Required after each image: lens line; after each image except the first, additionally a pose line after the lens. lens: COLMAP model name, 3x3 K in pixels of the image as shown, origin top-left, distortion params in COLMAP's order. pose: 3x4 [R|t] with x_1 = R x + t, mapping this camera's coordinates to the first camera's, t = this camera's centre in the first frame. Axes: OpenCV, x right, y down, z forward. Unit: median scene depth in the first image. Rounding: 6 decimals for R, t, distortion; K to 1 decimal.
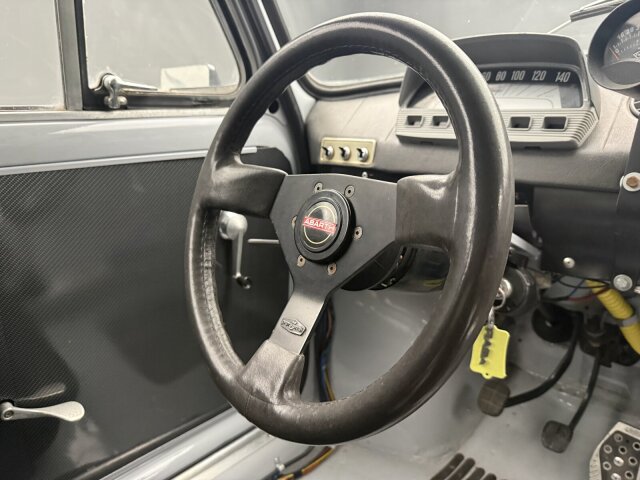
lens RADIAL K [[458.5, 0, 322.4], [0, 458.5, 234.9], [0, 0, 1]] dist [0.016121, -0.021142]
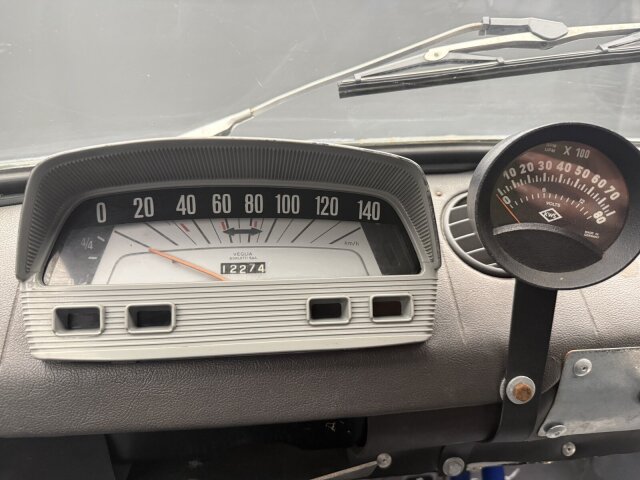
lens RADIAL K [[458.5, 0, 307.8], [0, 458.5, 245.1], [0, 0, 1]] dist [0.016121, -0.021142]
pose [[0.662282, -0.250803, 0.706032, 0.067694], [0.179286, 0.967984, 0.175680, -0.382981], [-0.727489, 0.010232, 0.686043, 0.625334]]
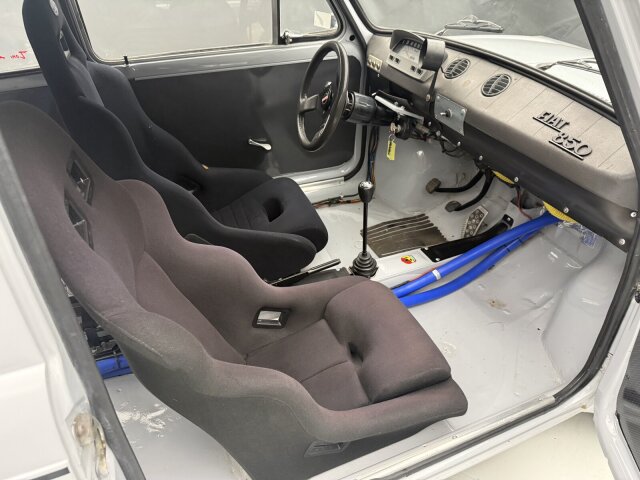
lens RADIAL K [[458.5, 0, 316.4], [0, 458.5, 237.4], [0, 0, 1]] dist [0.016121, -0.021142]
pose [[0.892673, 0.258639, -0.369109, 1.119805], [-0.115459, 0.922858, 0.367427, -0.239943], [0.435666, -0.285375, 0.853672, -1.783609]]
